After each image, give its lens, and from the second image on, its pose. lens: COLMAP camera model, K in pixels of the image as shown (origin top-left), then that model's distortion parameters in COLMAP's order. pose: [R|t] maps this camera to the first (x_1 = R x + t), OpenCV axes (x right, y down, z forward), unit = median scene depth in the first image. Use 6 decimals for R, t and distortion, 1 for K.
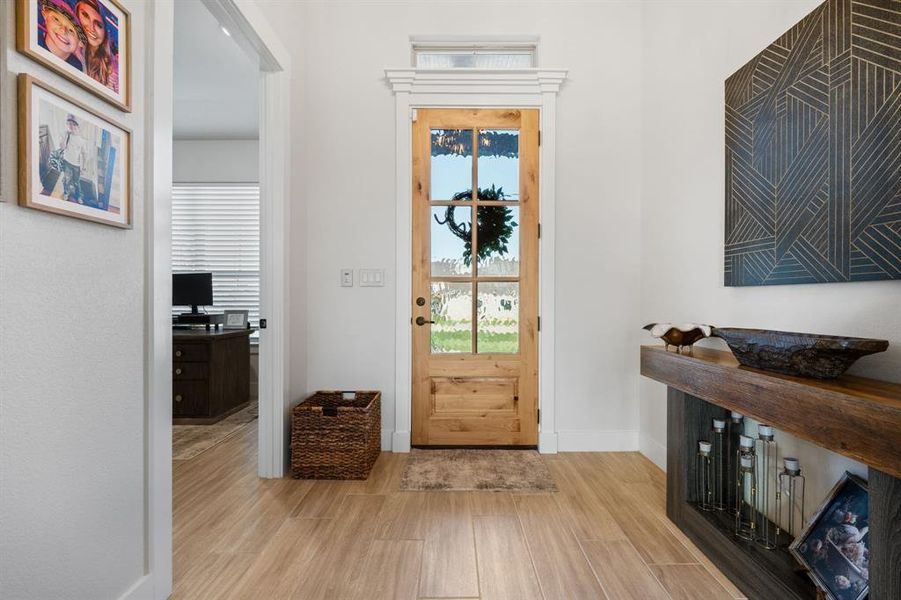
lens RADIAL K [[384.3, 0, 453.1], [0, 384.3, 300.6], [0, 0, 1]] dist [0.001867, 0.000466]
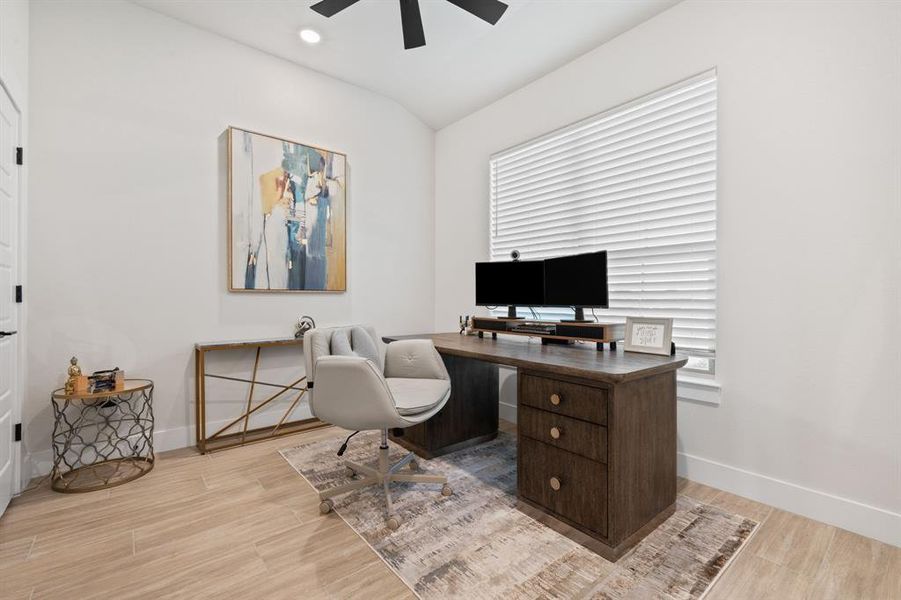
lens RADIAL K [[384.3, 0, 451.7], [0, 384.3, 304.5], [0, 0, 1]] dist [0.001867, 0.000466]
pose [[0.625085, -0.002181, -0.780553, -0.332416], [-0.003194, 0.999981, -0.005352, 0.011469], [0.780550, 0.005839, 0.625066, 0.476848]]
